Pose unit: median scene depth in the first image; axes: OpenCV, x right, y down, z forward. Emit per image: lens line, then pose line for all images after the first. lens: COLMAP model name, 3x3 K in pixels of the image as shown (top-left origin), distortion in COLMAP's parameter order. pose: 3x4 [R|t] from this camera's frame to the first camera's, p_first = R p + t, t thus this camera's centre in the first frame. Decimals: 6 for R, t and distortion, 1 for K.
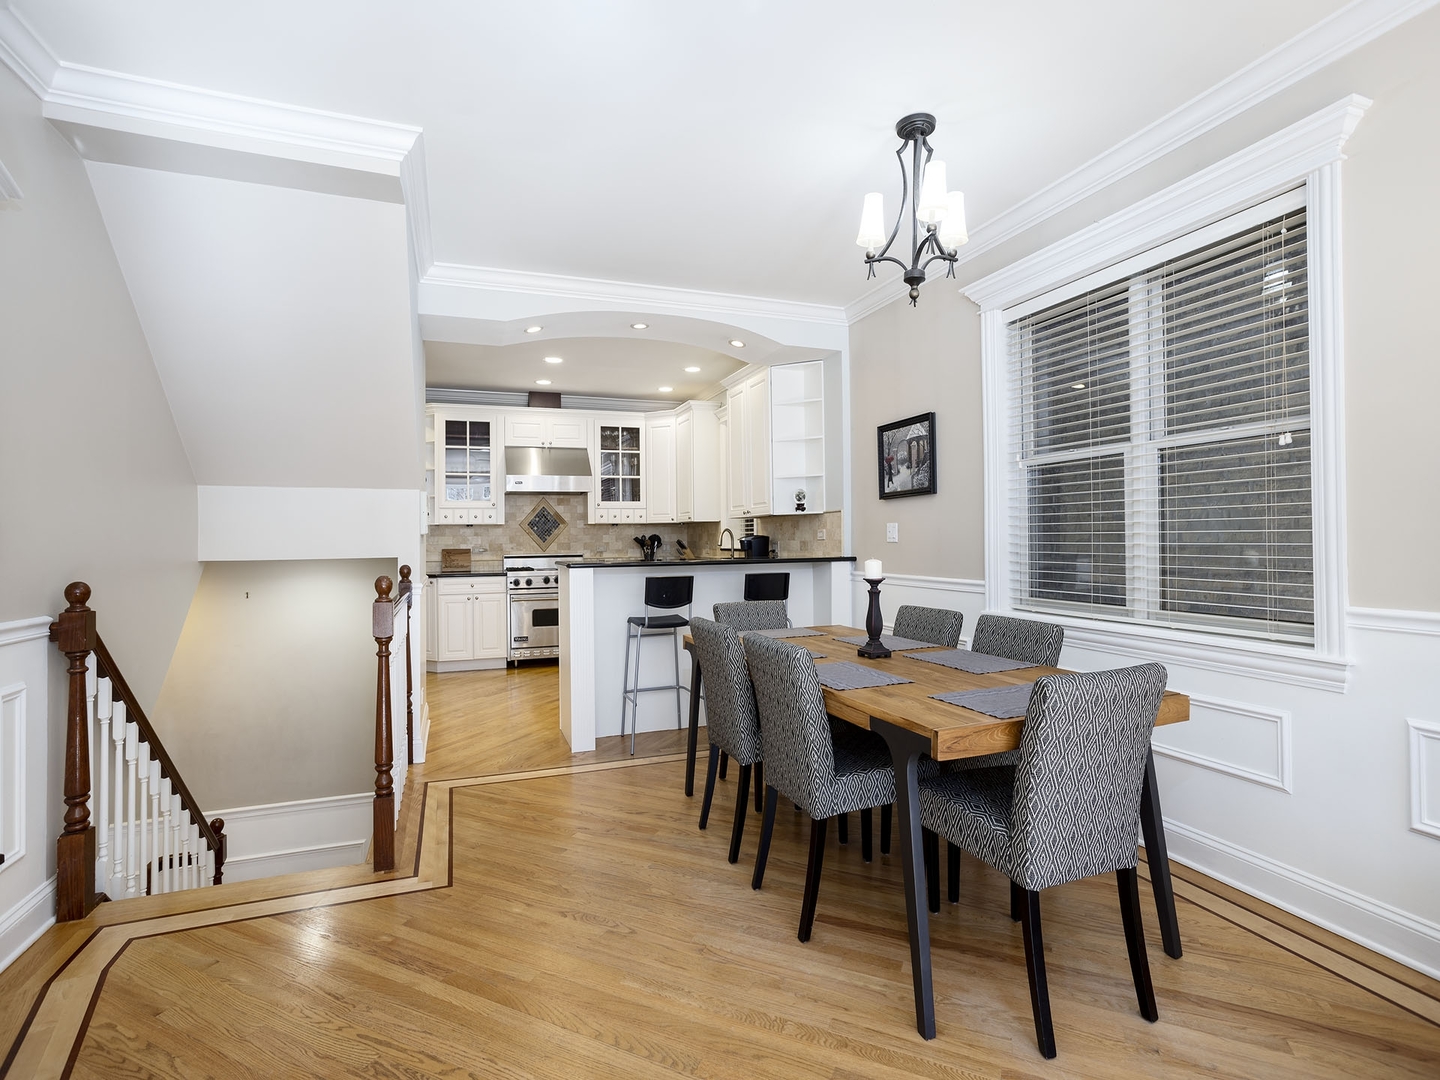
lens RADIAL K [[692.8, 0, 707.0], [0, 692.8, 522.0], [0, 0, 1]] dist [-0.029719, 0.008018]
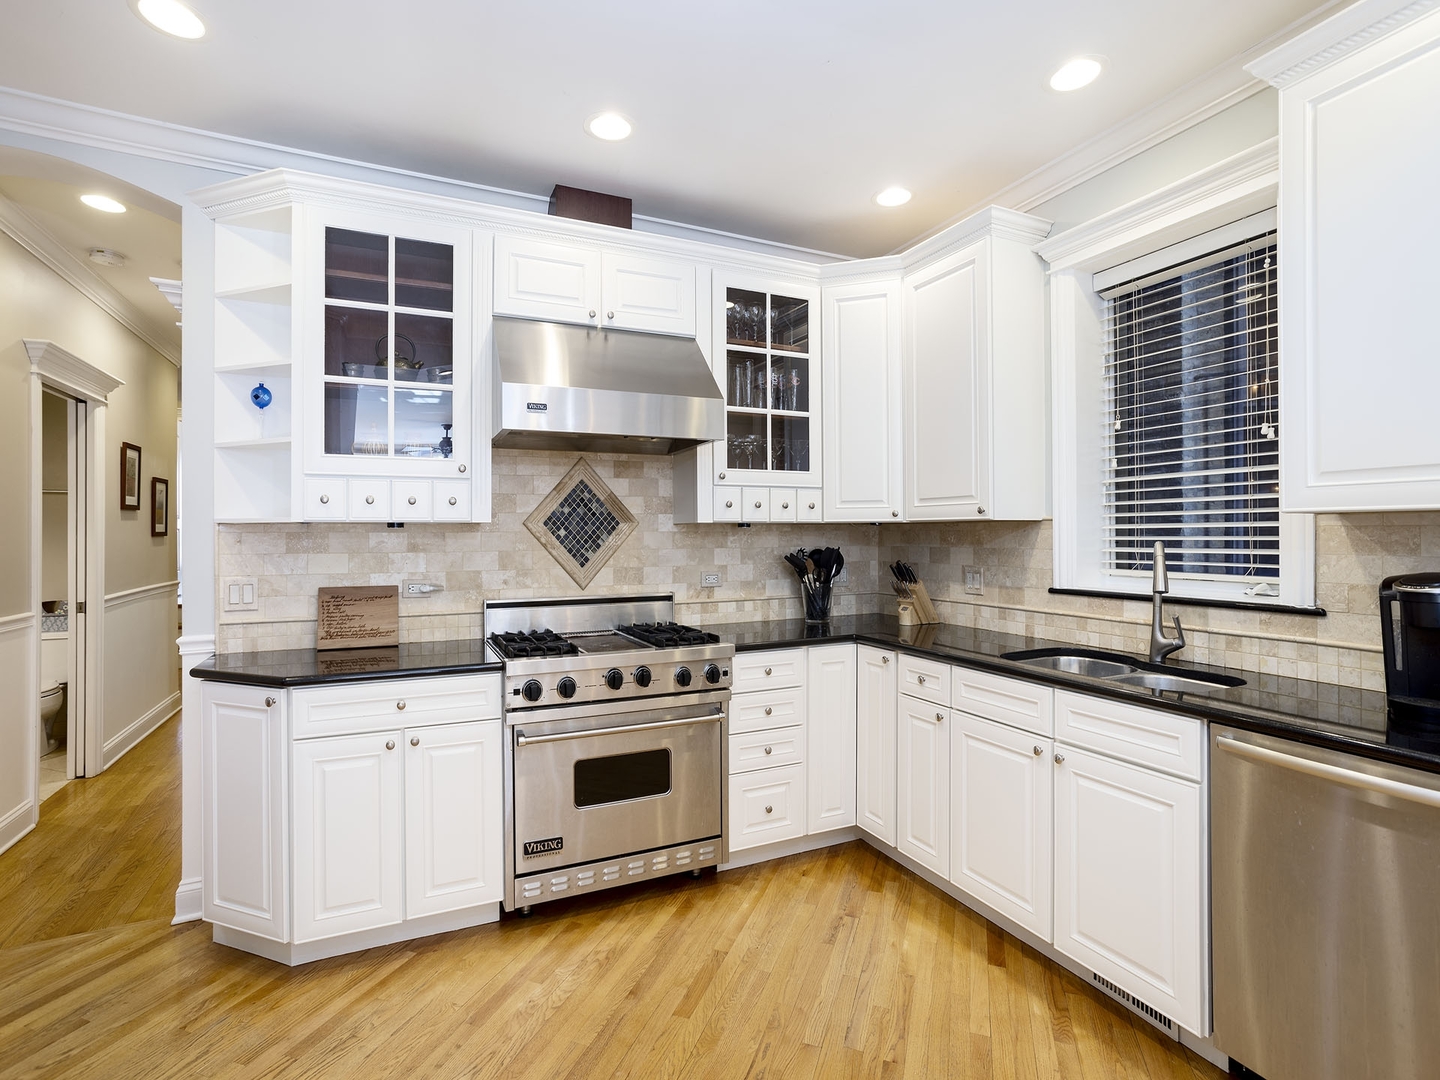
lens RADIAL K [[692.8, 0, 710.8], [0, 692.8, 532.0], [0, 0, 1]] dist [-0.029719, 0.008018]
pose [[0.996504, 0.009442, 0.083011, -0.203080], [-0.011041, 0.999762, 0.018827, 0.000271], [-0.082813, -0.019678, 0.996371, 0.610297]]
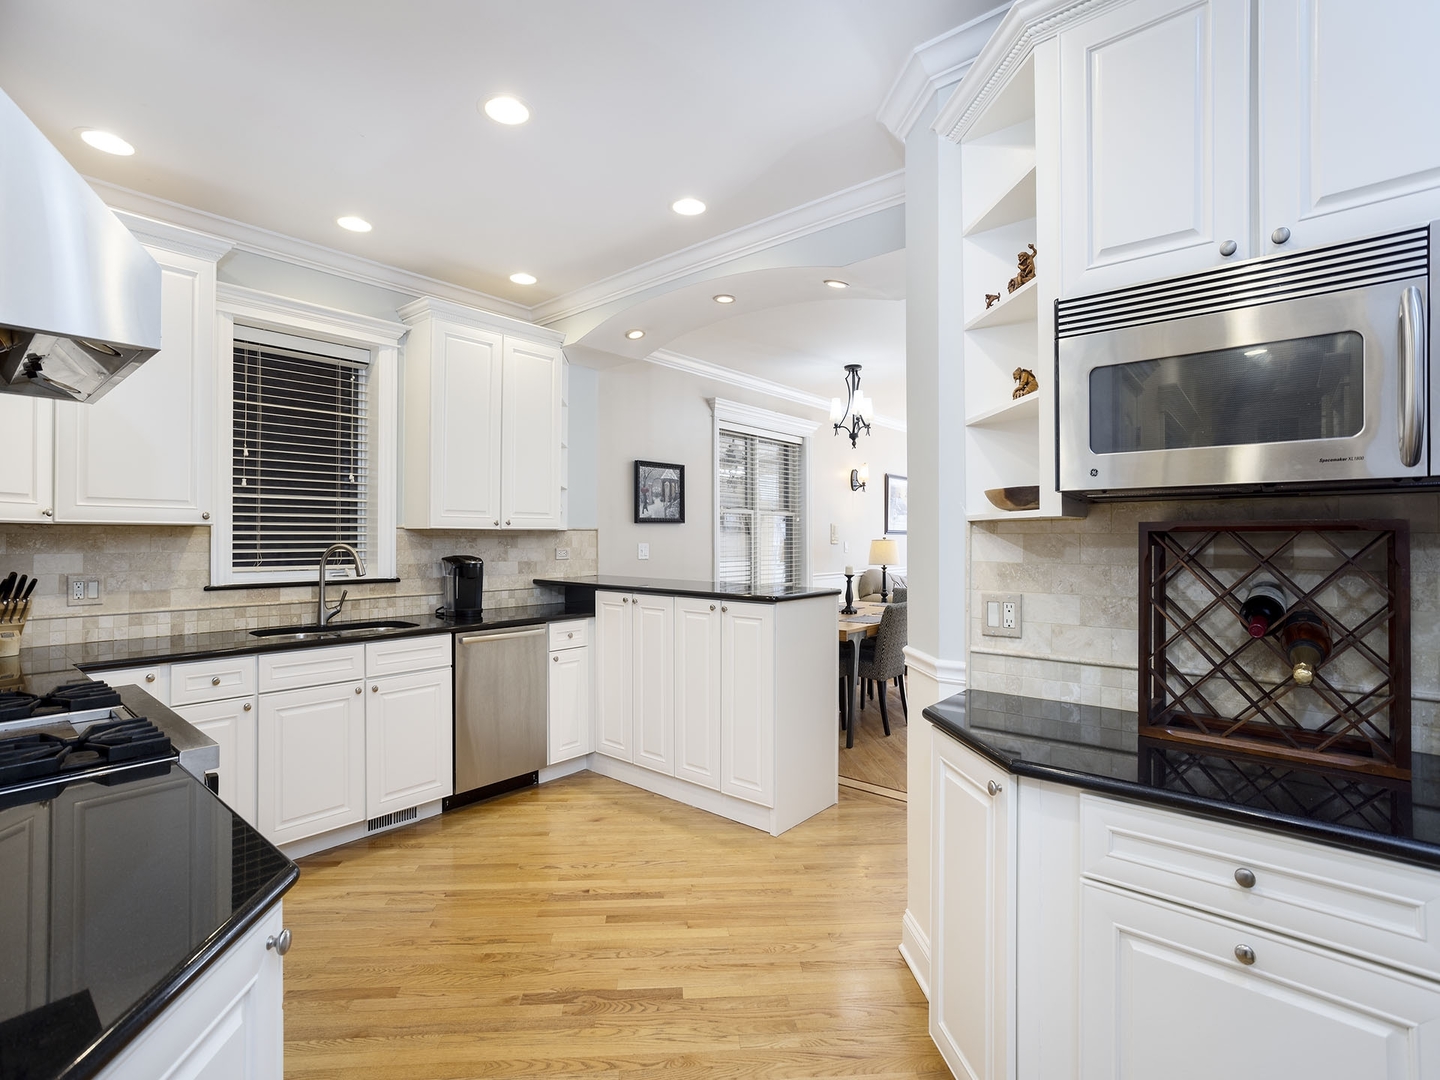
lens RADIAL K [[692.8, 0, 704.4], [0, 692.8, 533.7], [0, 0, 1]] dist [-0.029719, 0.008018]
pose [[-0.486118, 0.013591, 0.873788, -0.511541], [-0.019281, 0.999469, -0.026272, 0.008767], [-0.873681, -0.029618, -0.485598, 0.912805]]
